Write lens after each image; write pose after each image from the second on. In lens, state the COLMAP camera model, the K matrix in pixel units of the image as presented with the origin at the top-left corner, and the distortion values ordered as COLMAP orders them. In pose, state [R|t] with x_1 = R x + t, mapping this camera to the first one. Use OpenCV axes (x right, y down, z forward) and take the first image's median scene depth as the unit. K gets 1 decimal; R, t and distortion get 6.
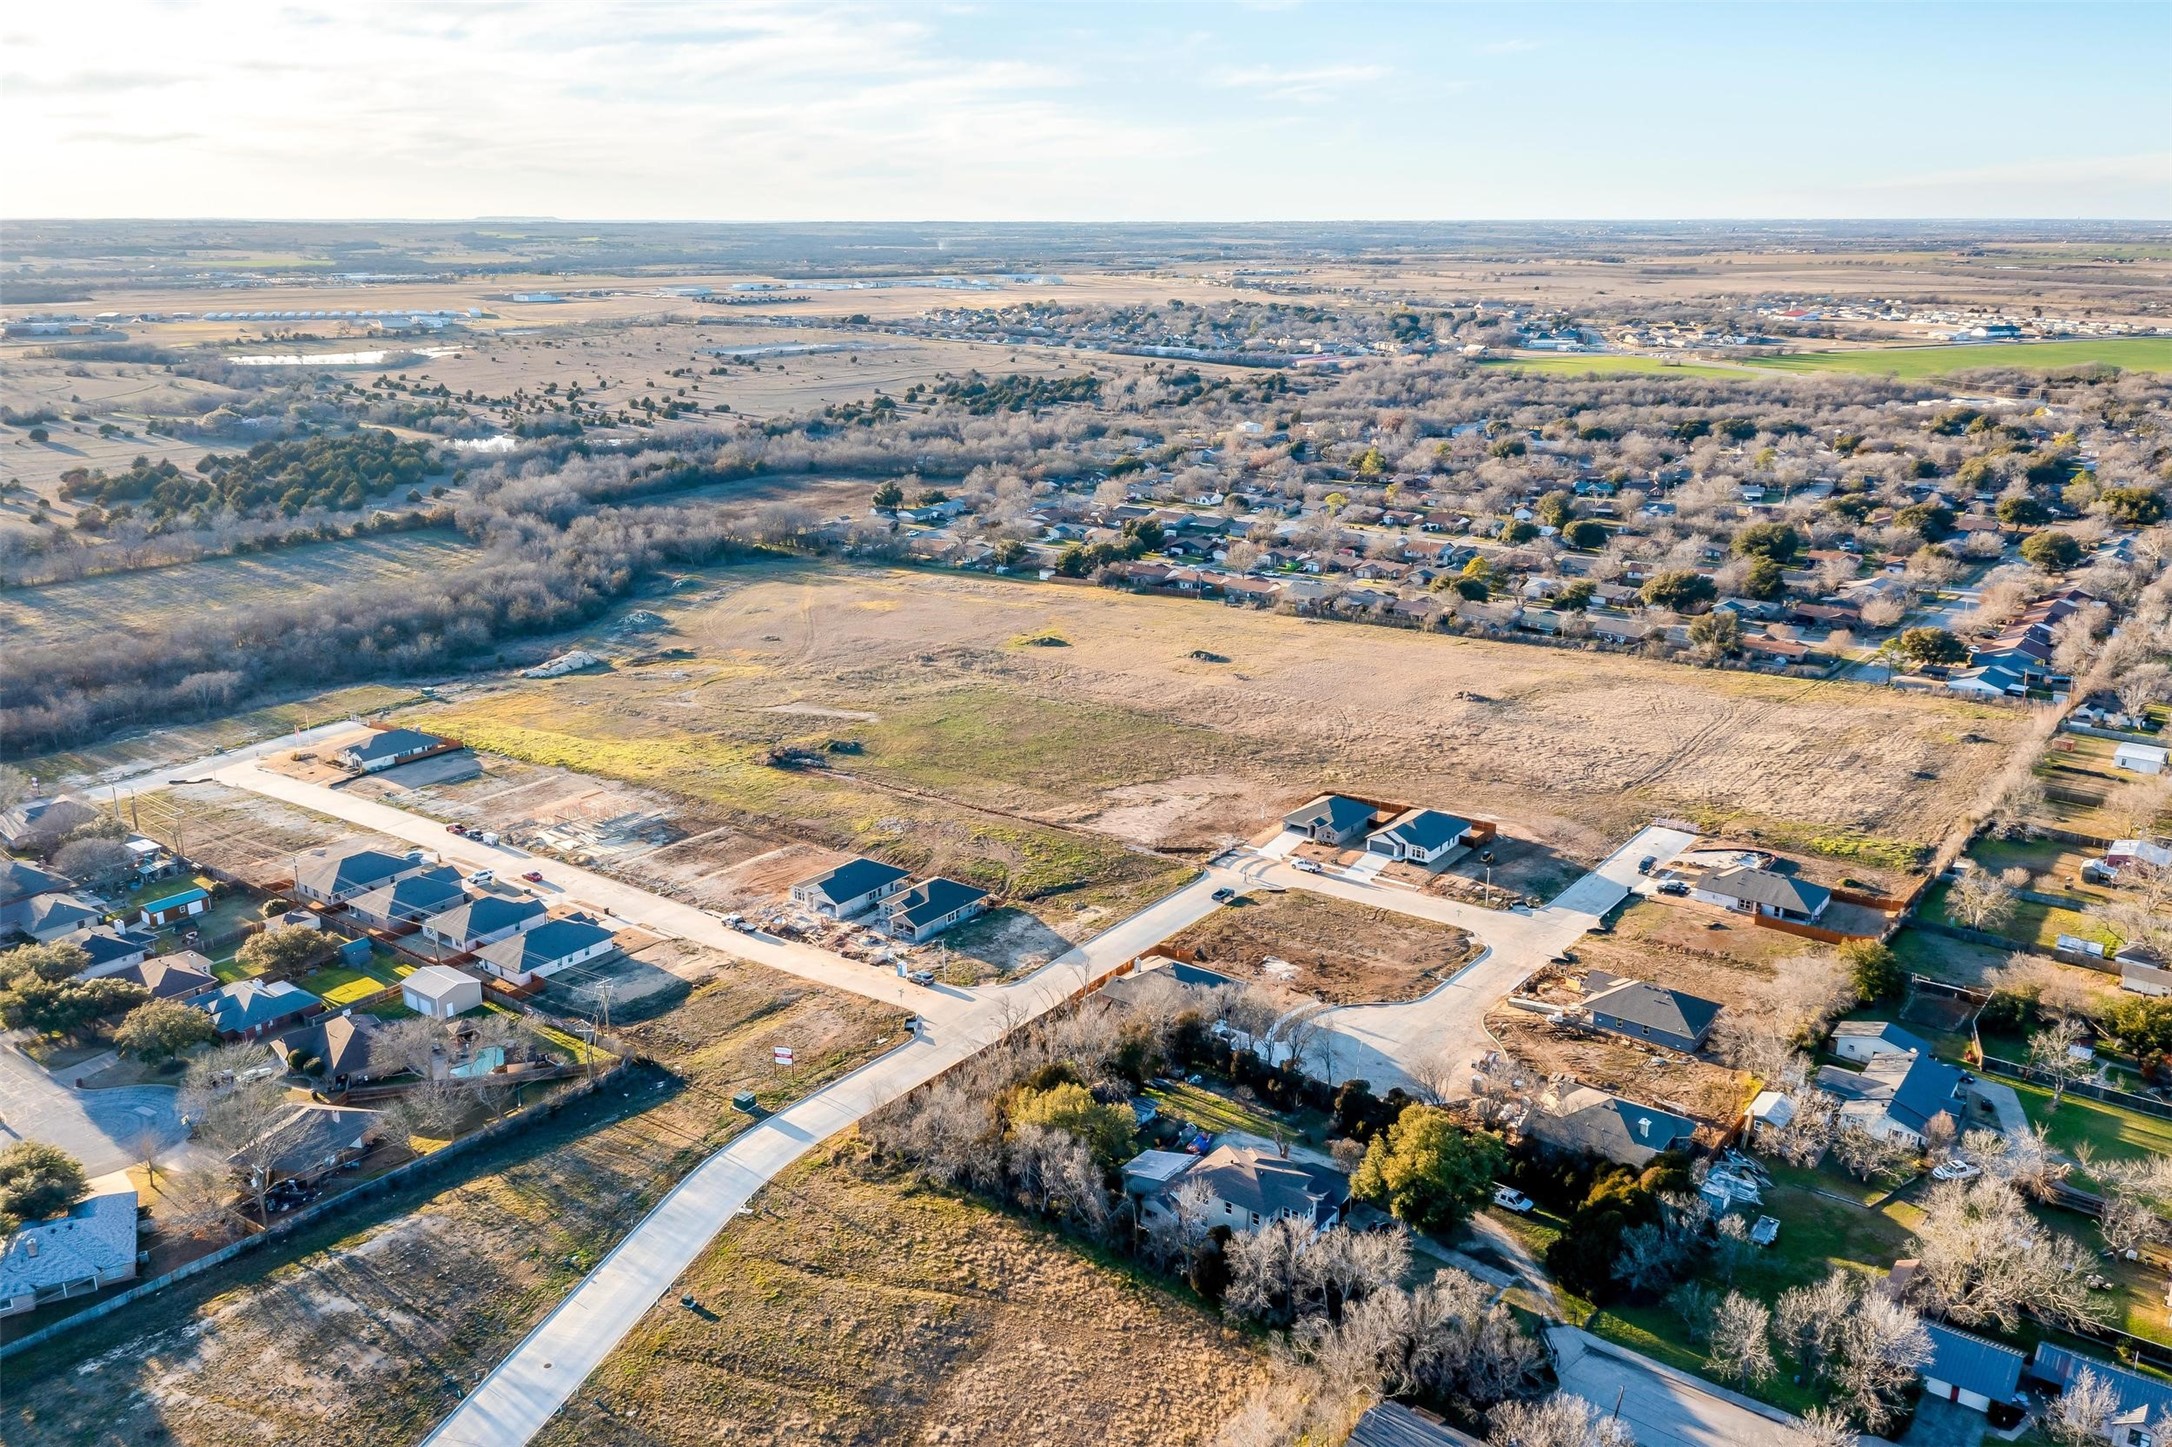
lens RADIAL K [[1712.0, 0, 1086.0], [0, 1712.0, 723.5], [0, 0, 1]] dist [-0.028132, 0.083198]
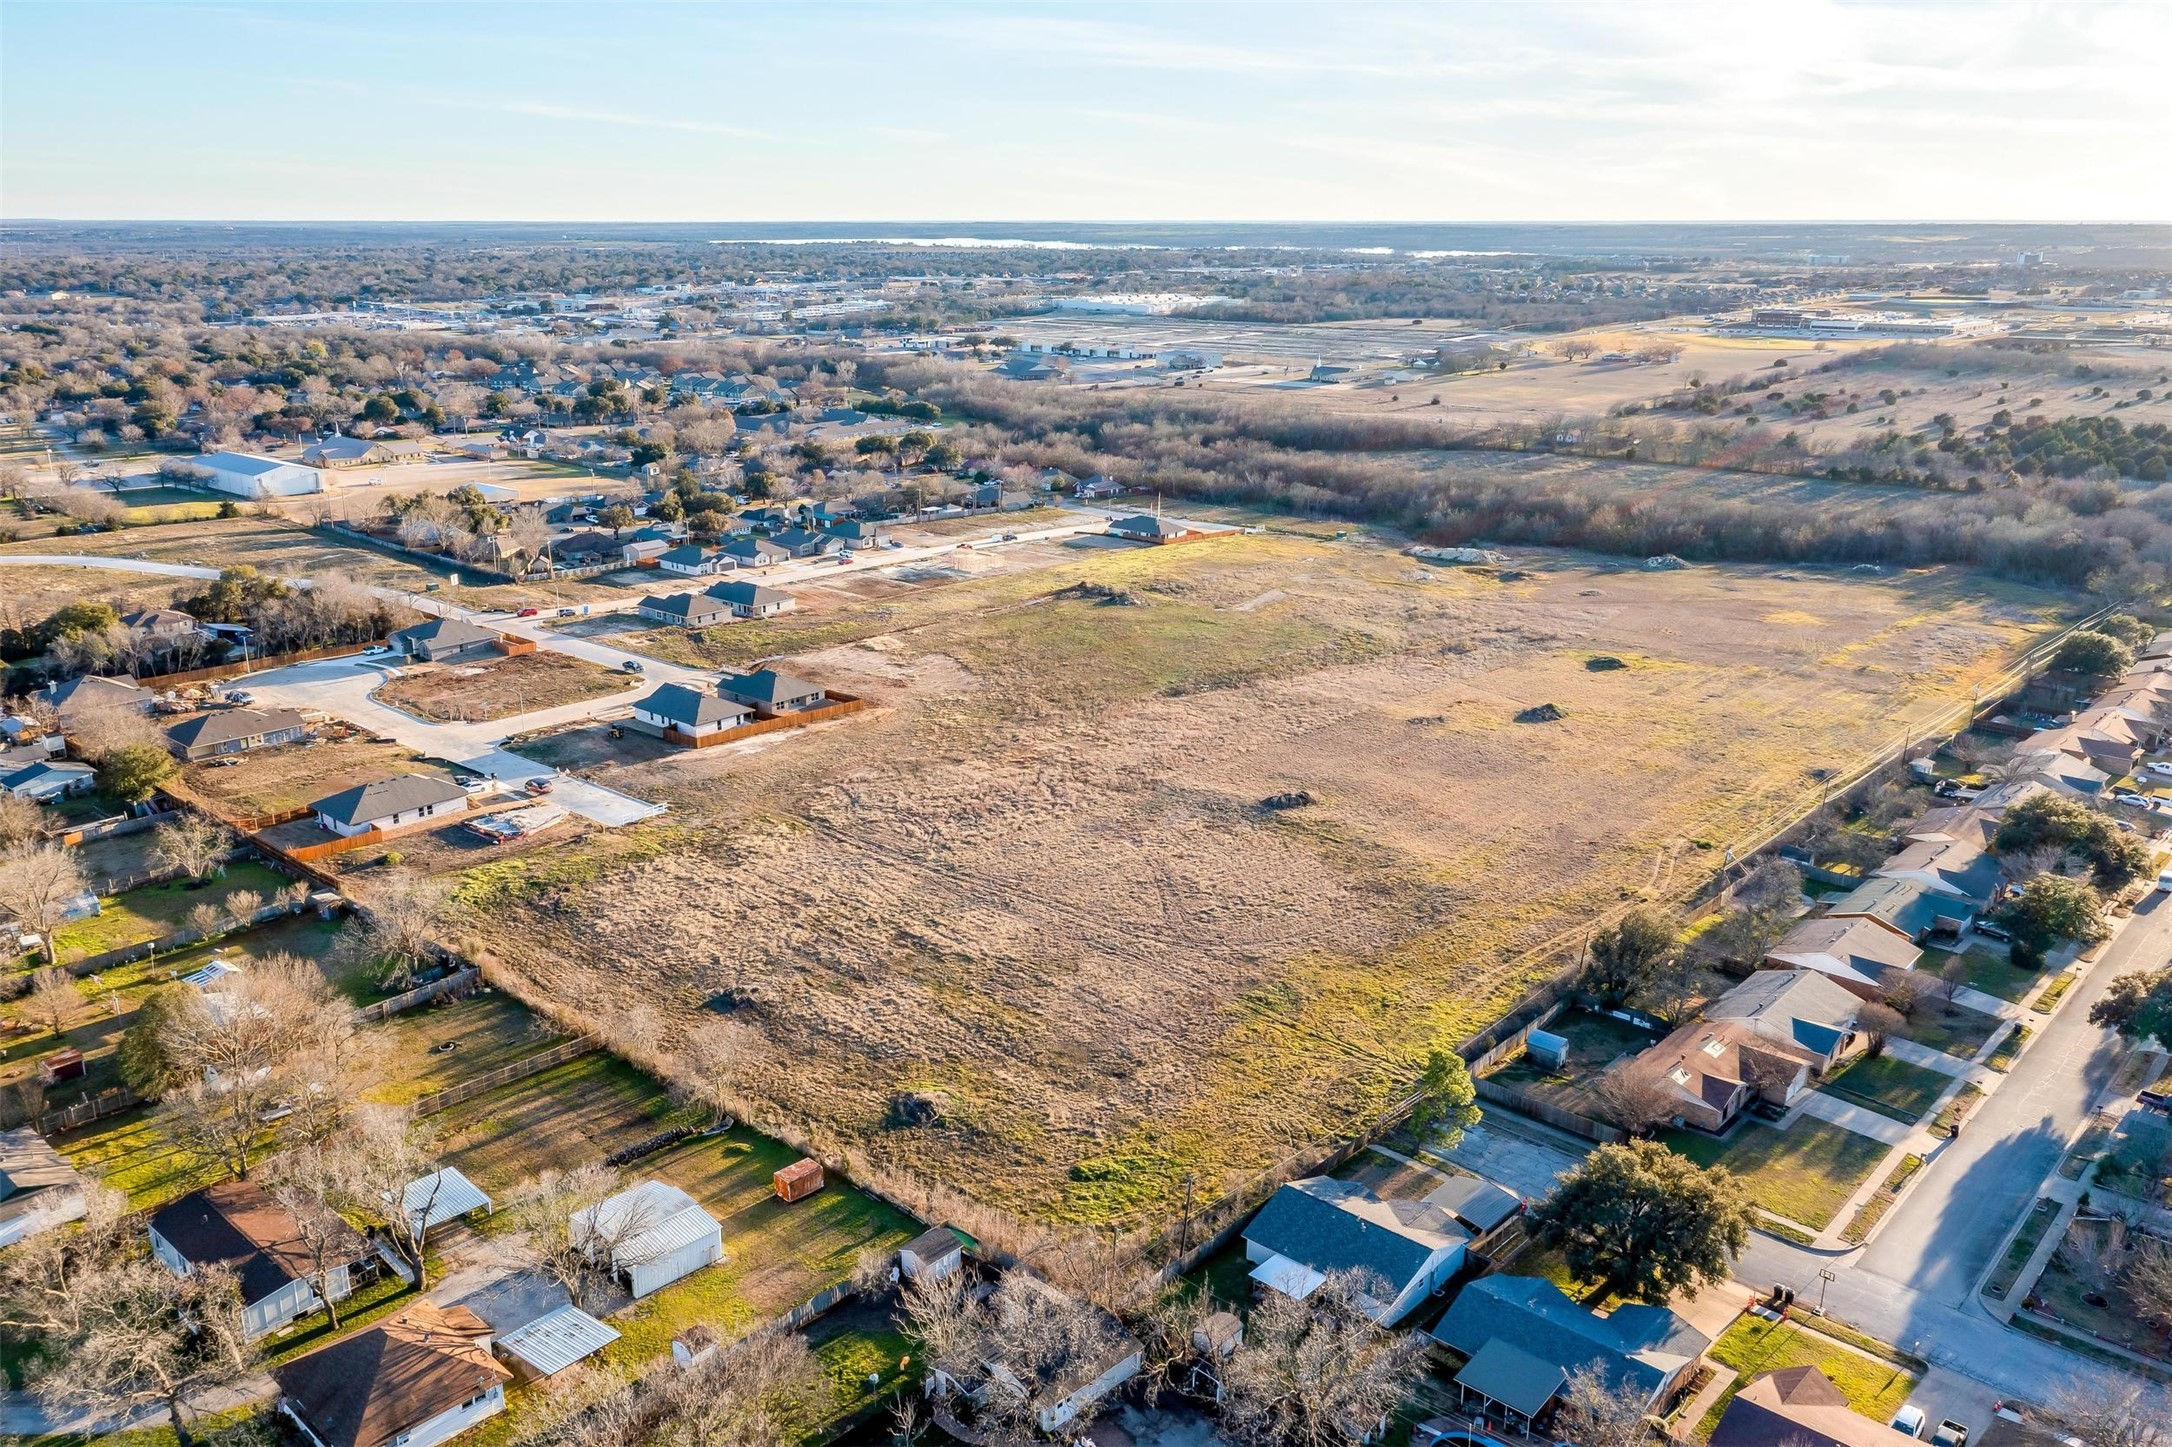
lens RADIAL K [[1712.0, 0, 1086.0], [0, 1712.0, 723.5], [0, 0, 1]] dist [-0.028132, 0.083198]
pose [[-0.070343, 0.284031, -0.956231, 1.015057], [-0.290101, 0.911348, 0.292040, -0.250640], [0.954407, 0.297946, 0.018291, 1.117351]]
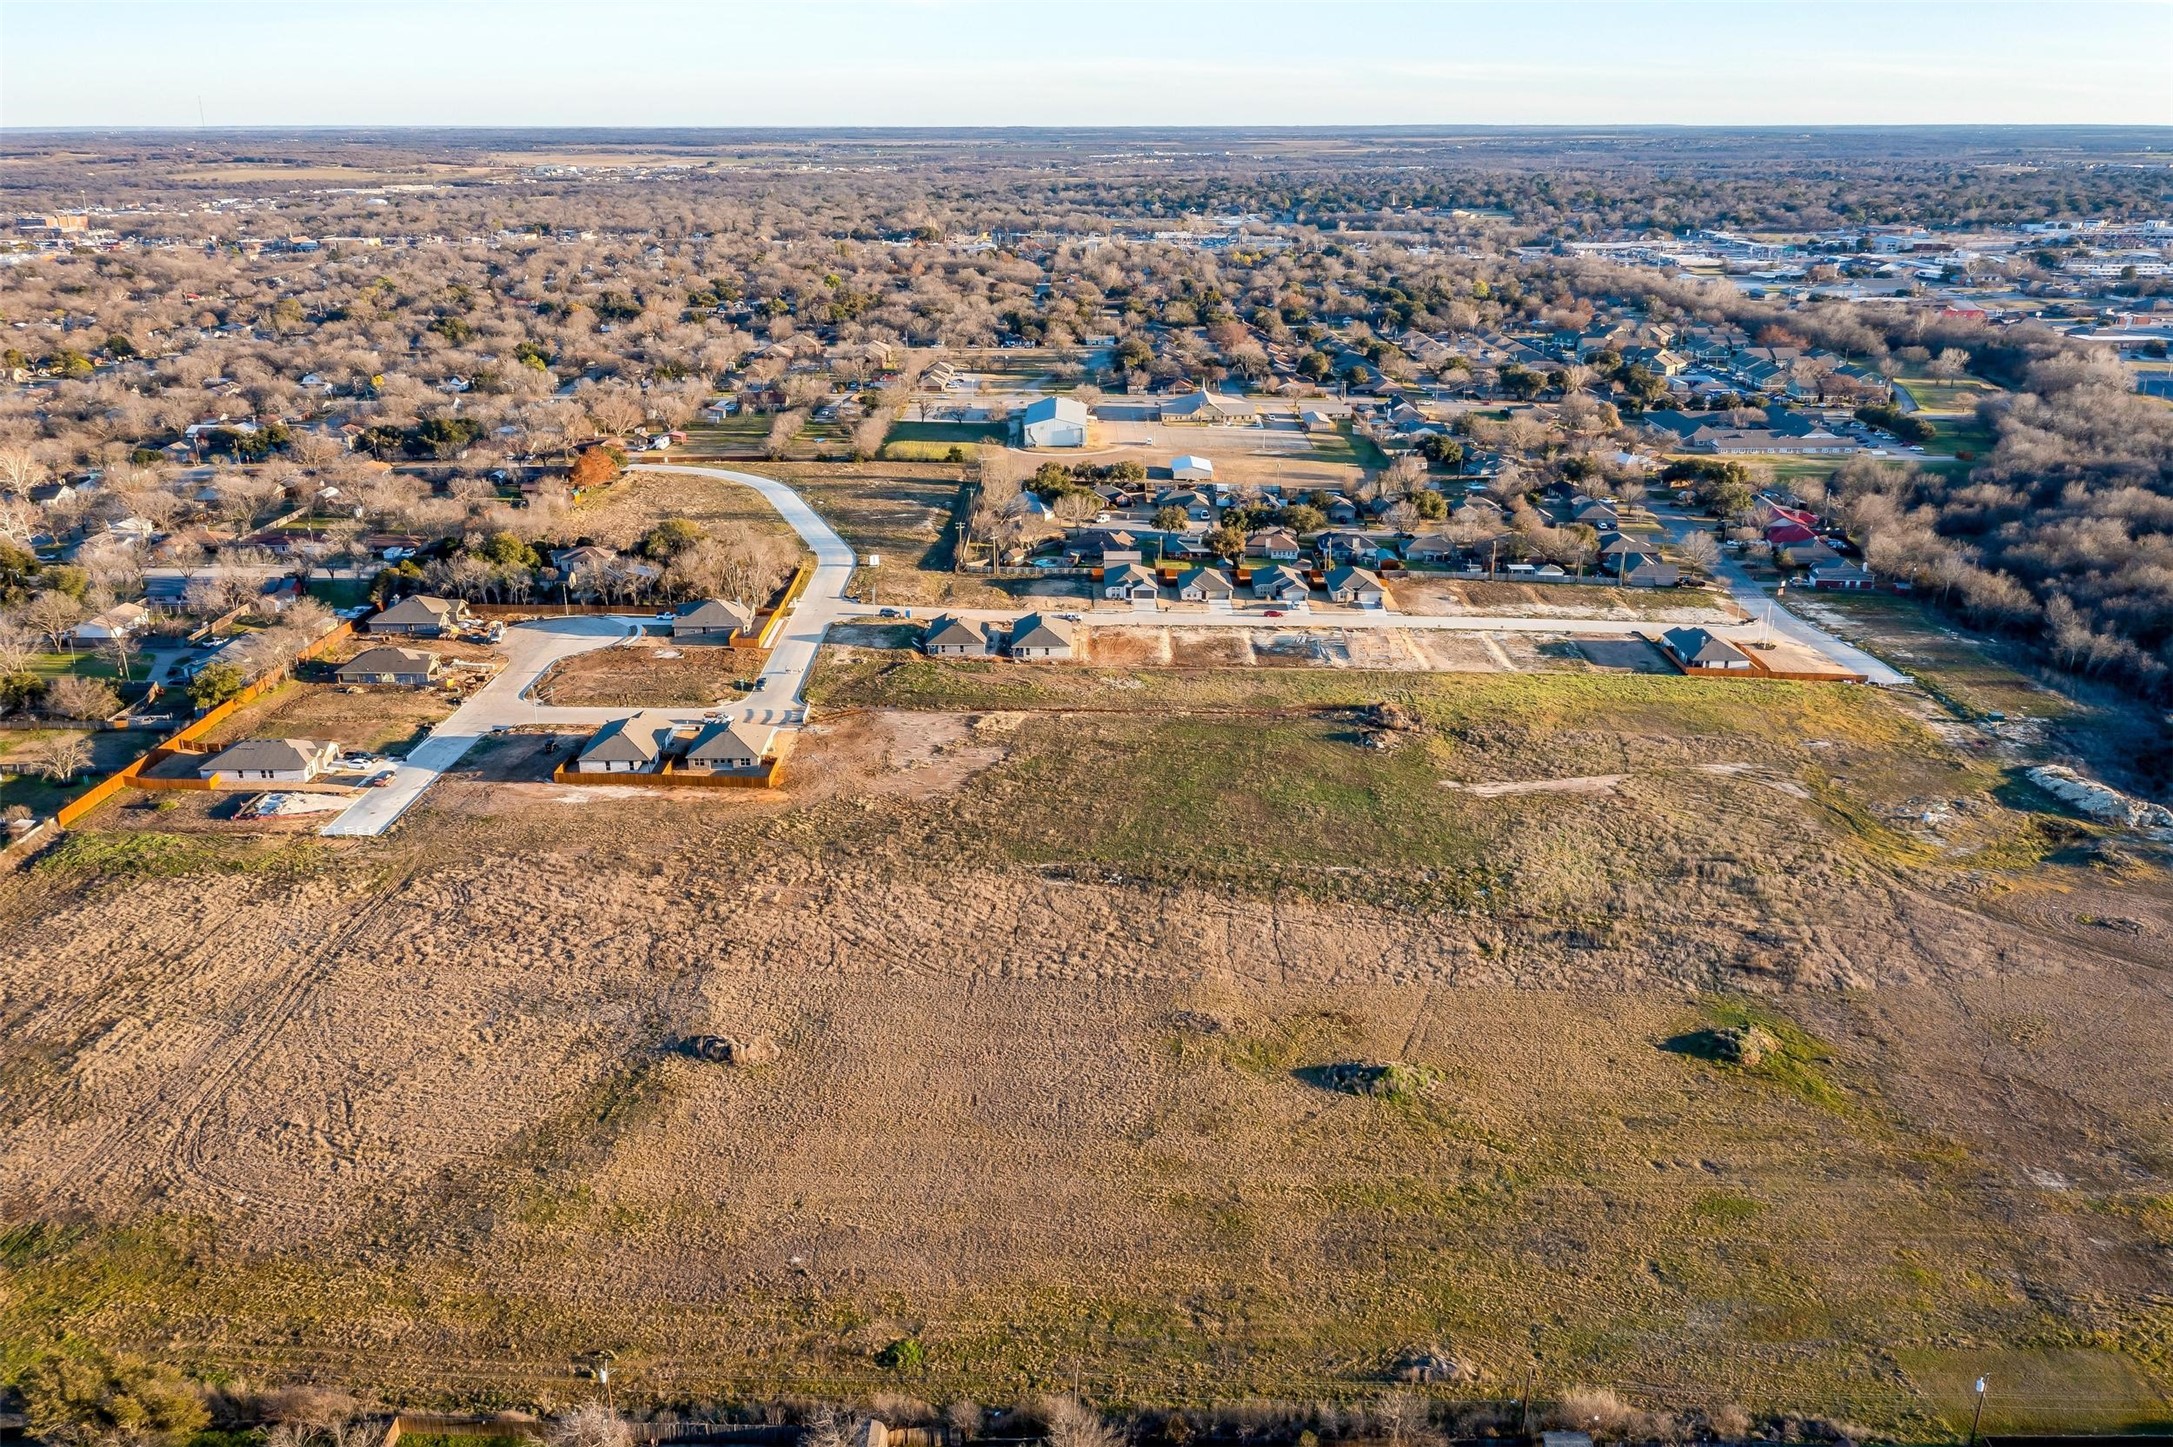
lens RADIAL K [[1718.9, 0, 1086.5], [0, 1718.9, 723.5], [0, 0, 1]] dist [-0.012487, 0.032546]
pose [[-0.795222, 0.202784, -0.571402, 0.503928], [-0.173757, 0.826666, 0.535193, -0.472829], [0.580888, 0.524882, -0.622148, 1.632260]]
